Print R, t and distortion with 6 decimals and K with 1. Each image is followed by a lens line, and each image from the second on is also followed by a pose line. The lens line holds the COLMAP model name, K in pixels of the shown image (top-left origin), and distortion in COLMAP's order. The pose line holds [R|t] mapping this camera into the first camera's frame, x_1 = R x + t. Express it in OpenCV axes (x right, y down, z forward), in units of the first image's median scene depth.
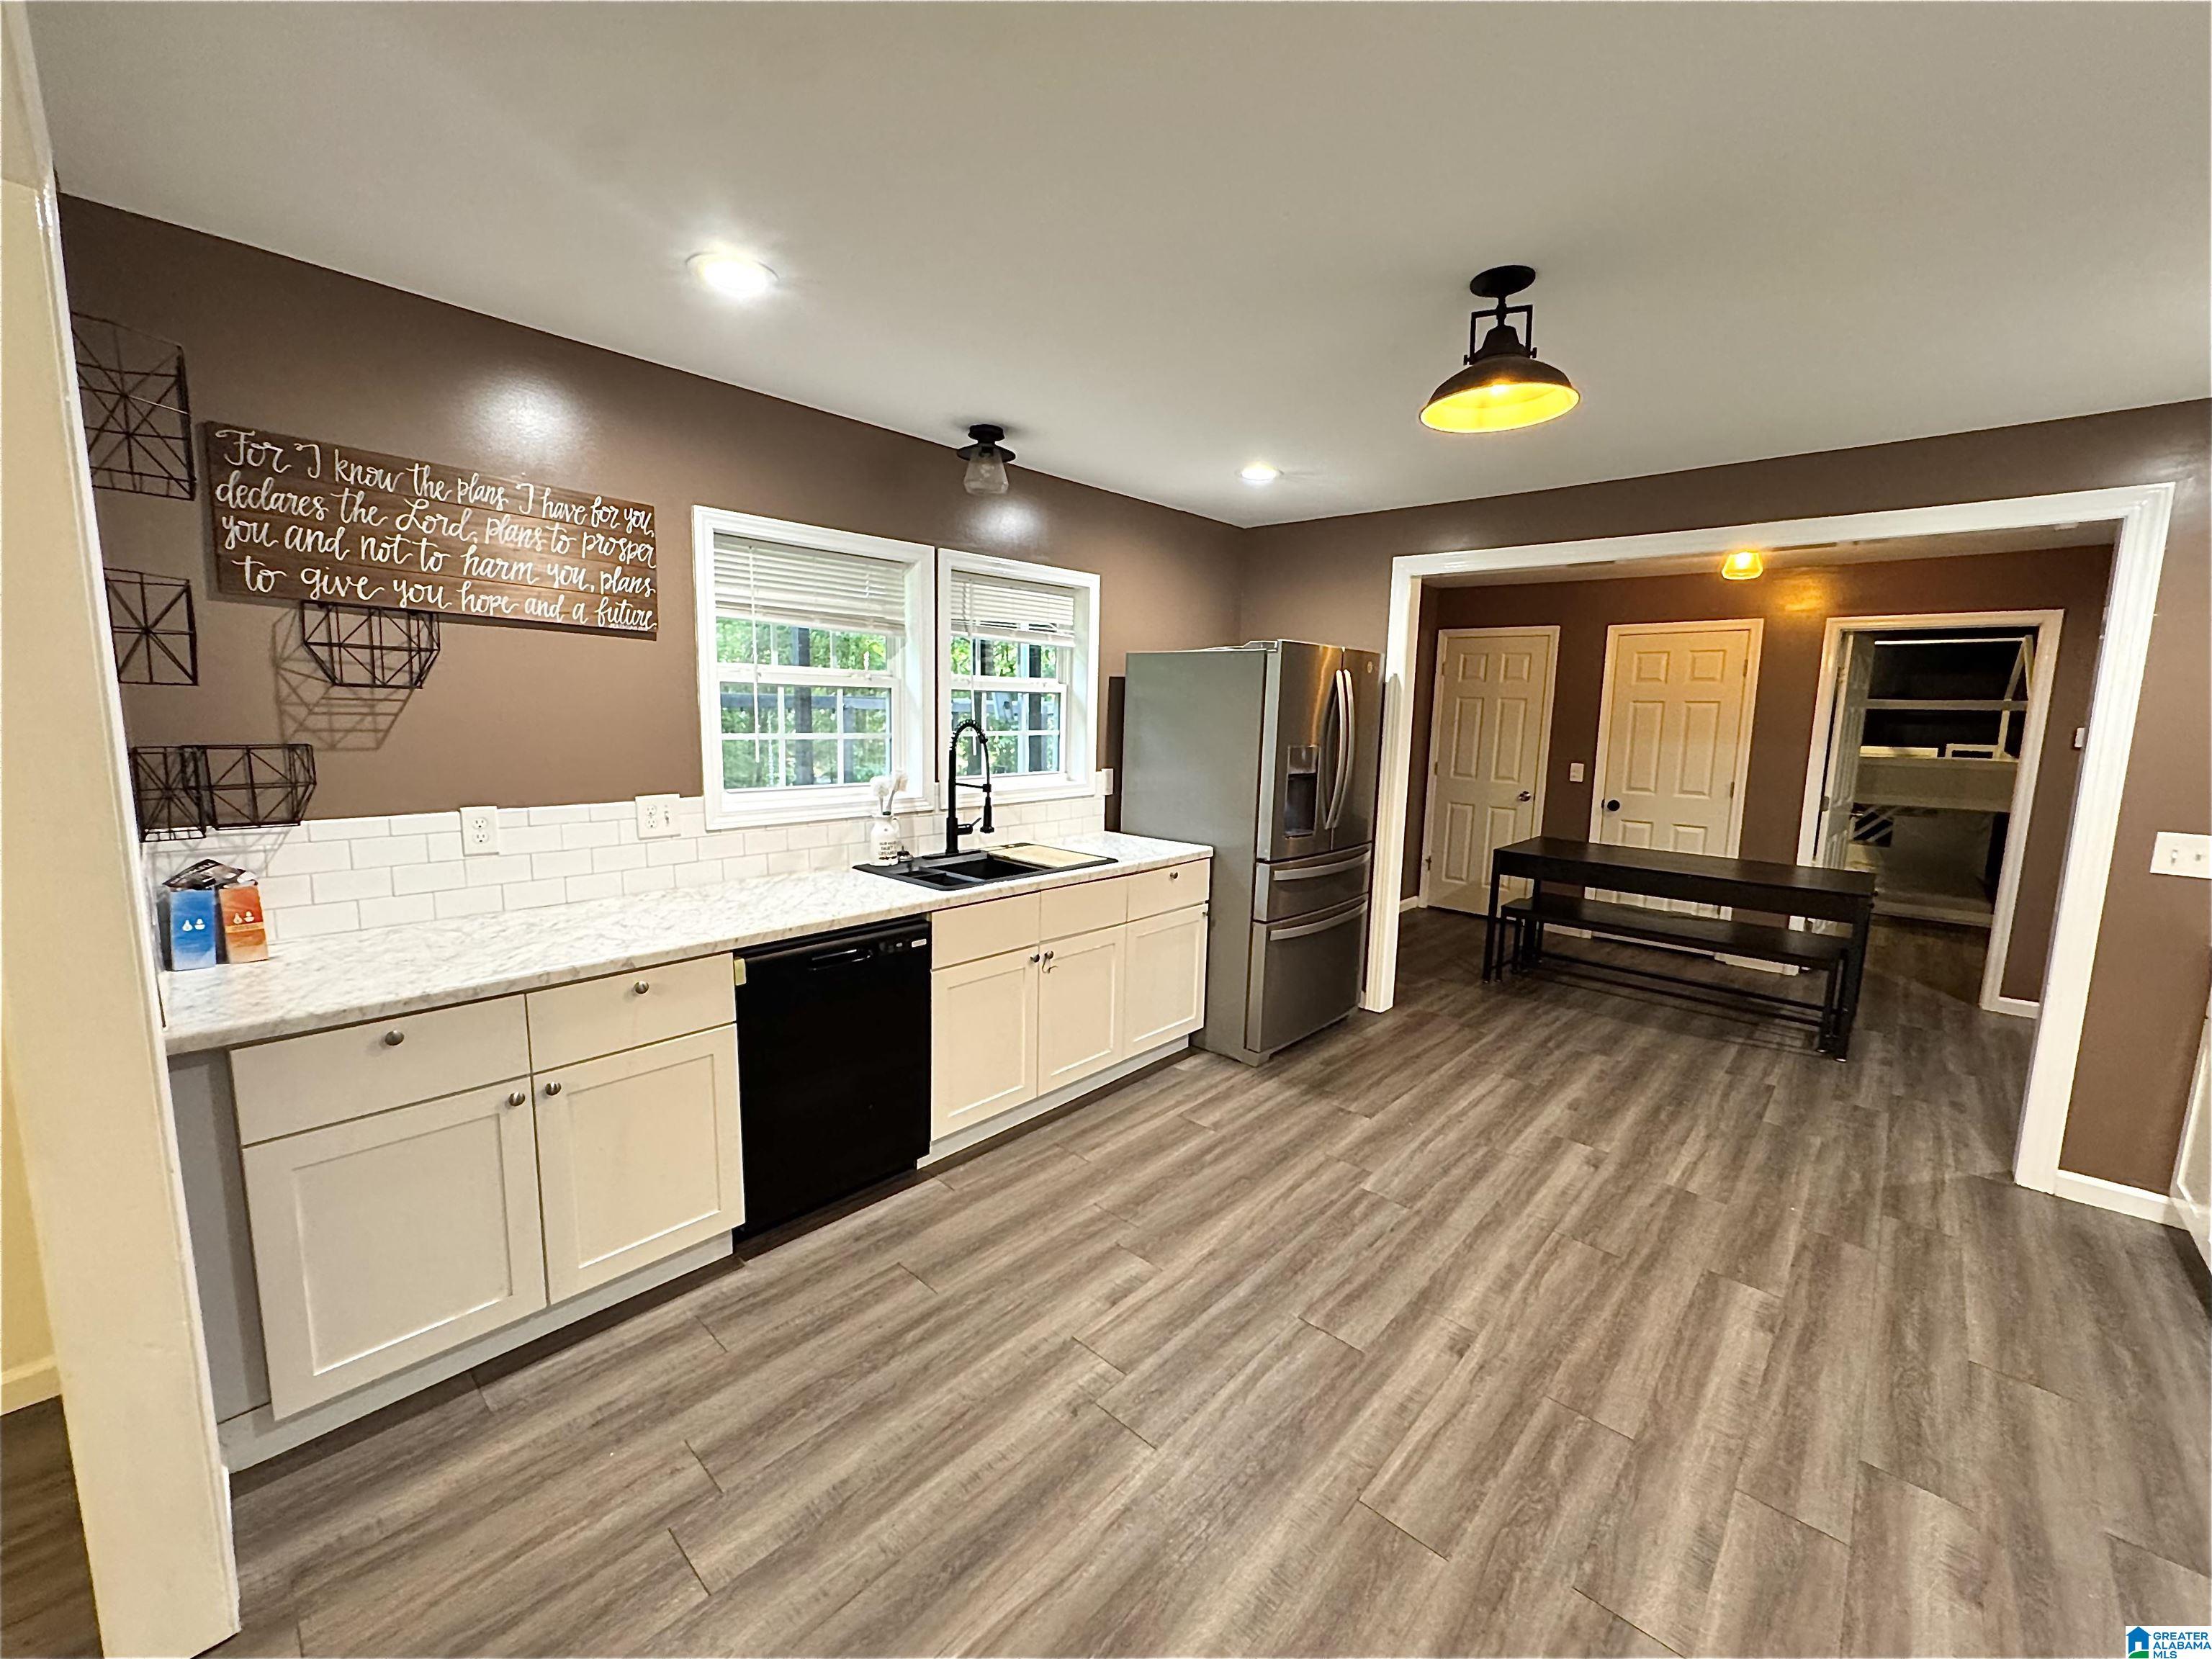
lens RADIAL K [[886.7, 0, 1112.2], [0, 886.7, 818.8], [0, 0, 1]] dist [-0.000426, 0.001380]
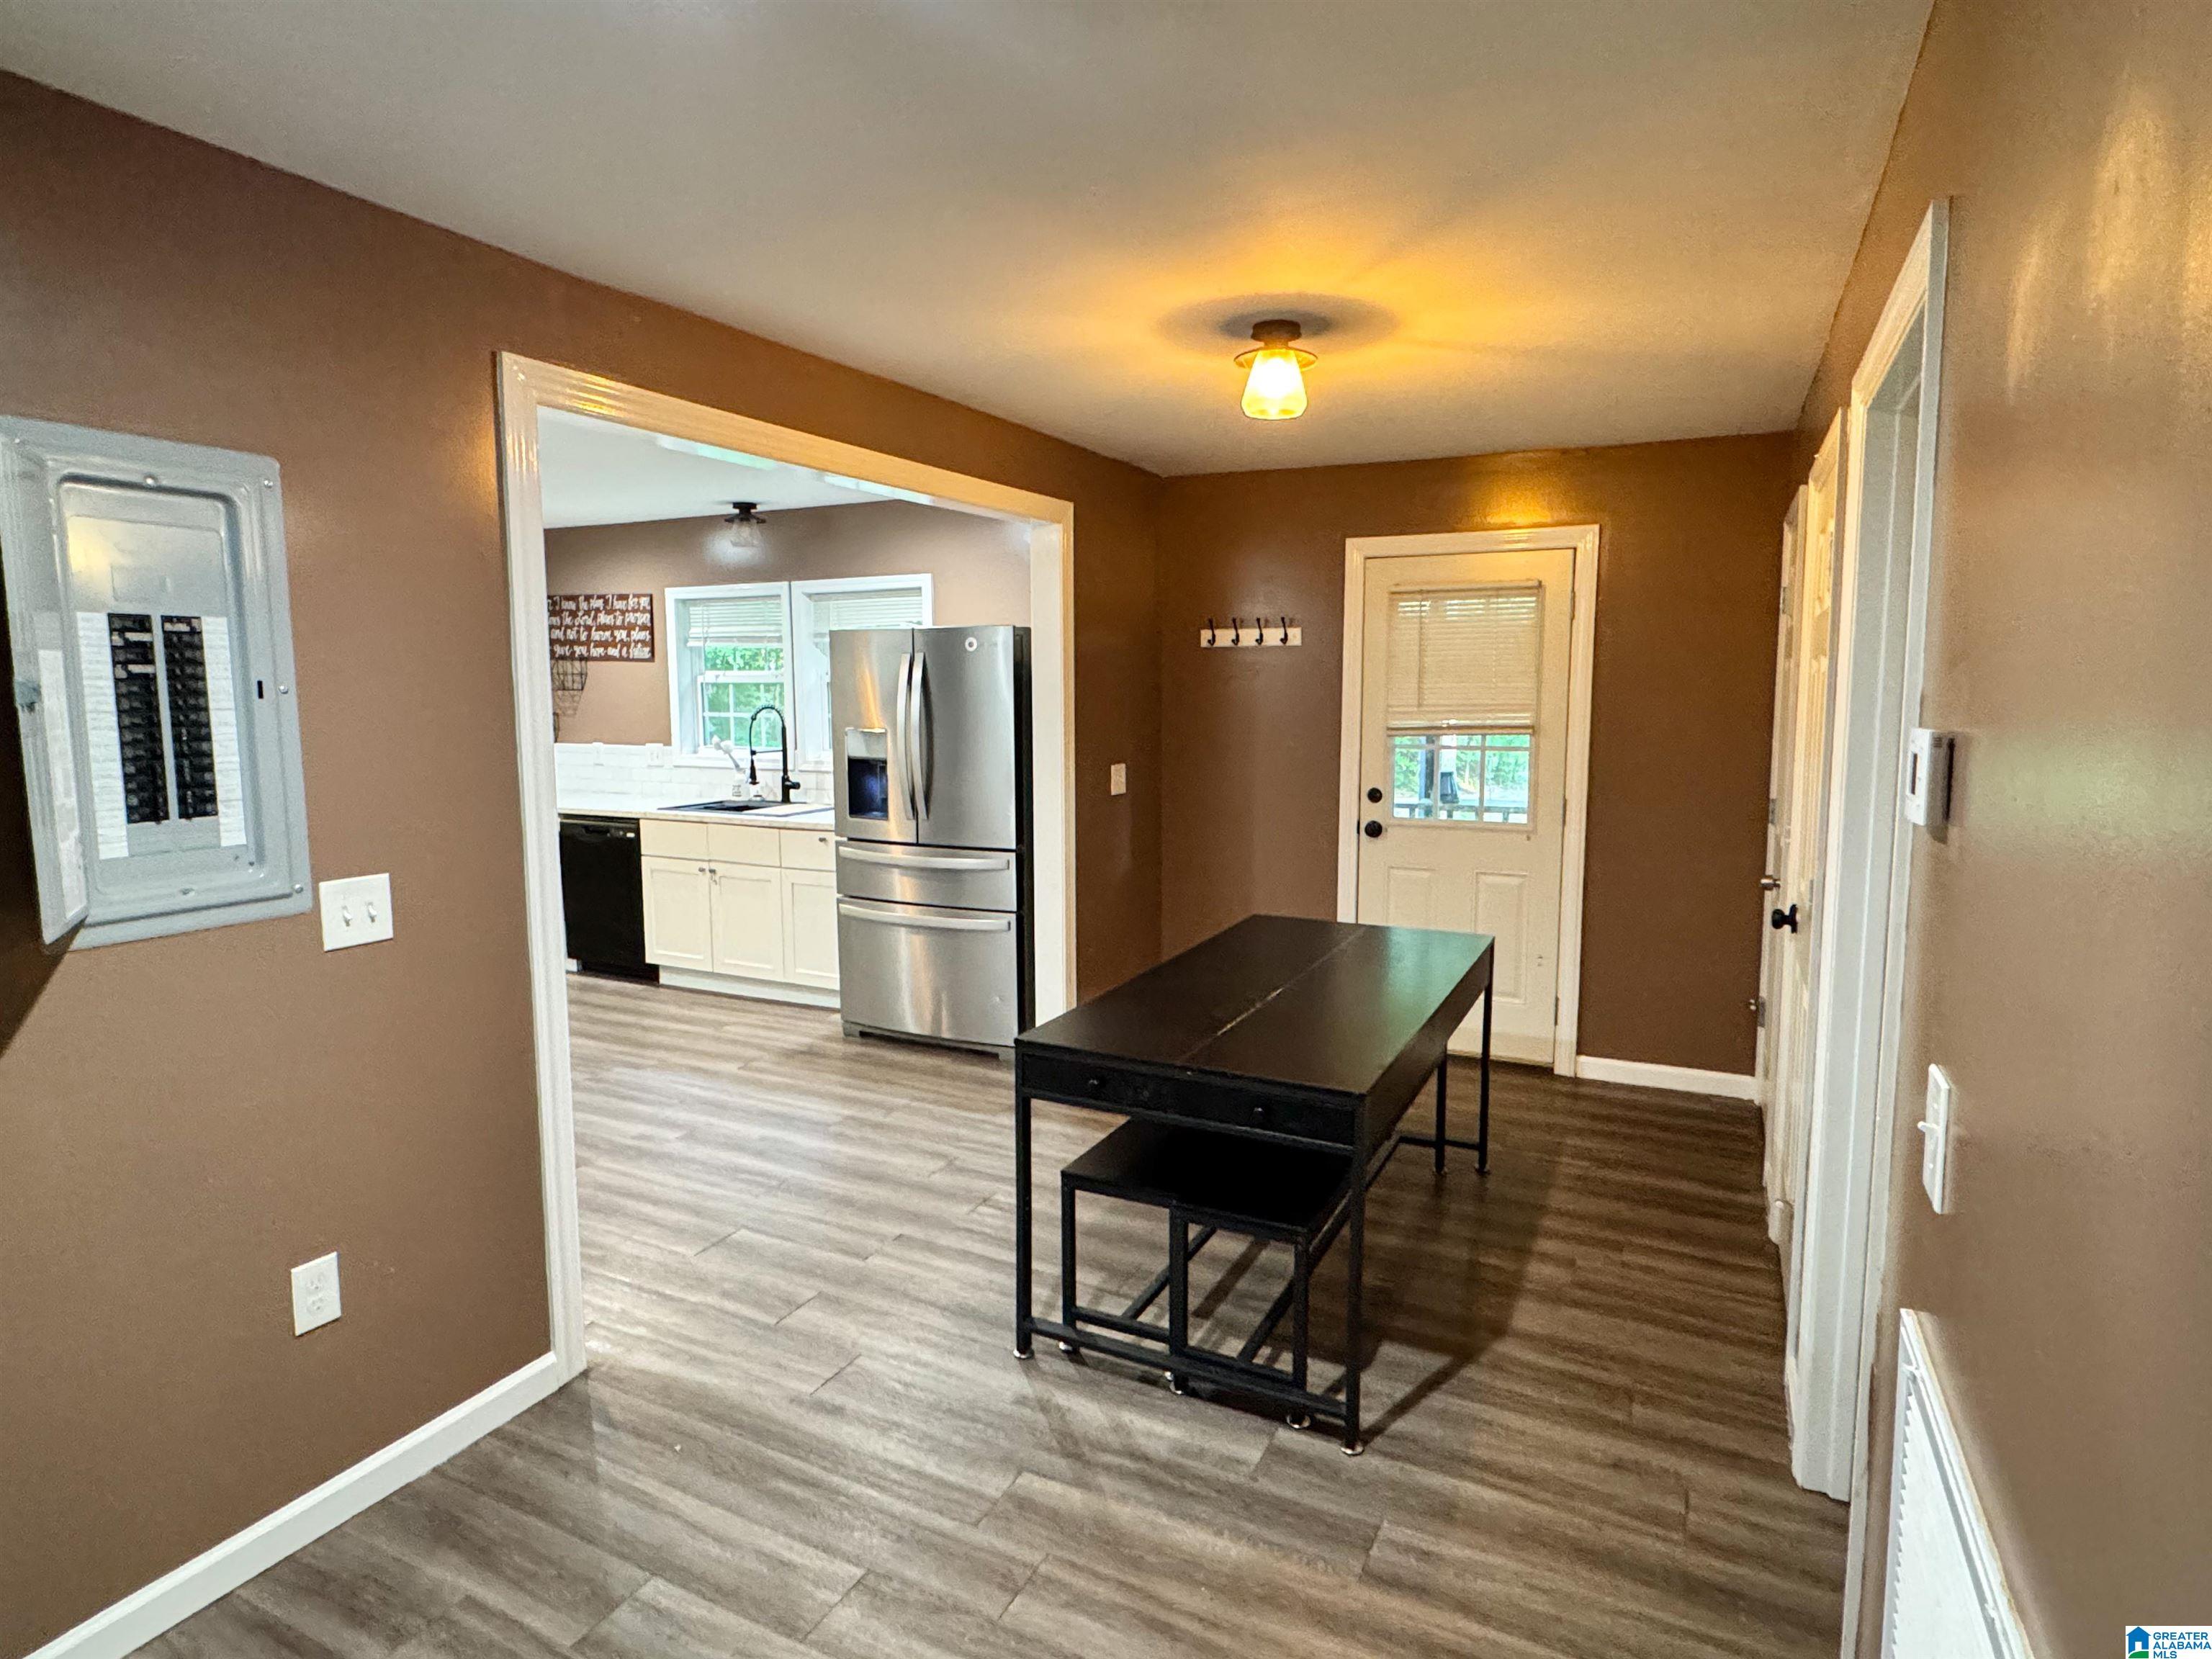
lens RADIAL K [[1193.5, 0, 1109.6], [0, 1193.5, 828.5], [0, 0, 1]] dist [0.000786, 0.000104]
pose [[0.269905, 0.092568, -0.958427, 1.891962], [-0.115451, 0.991299, 0.063230, -0.103795], [0.955940, 0.093585, 0.278244, 1.062200]]
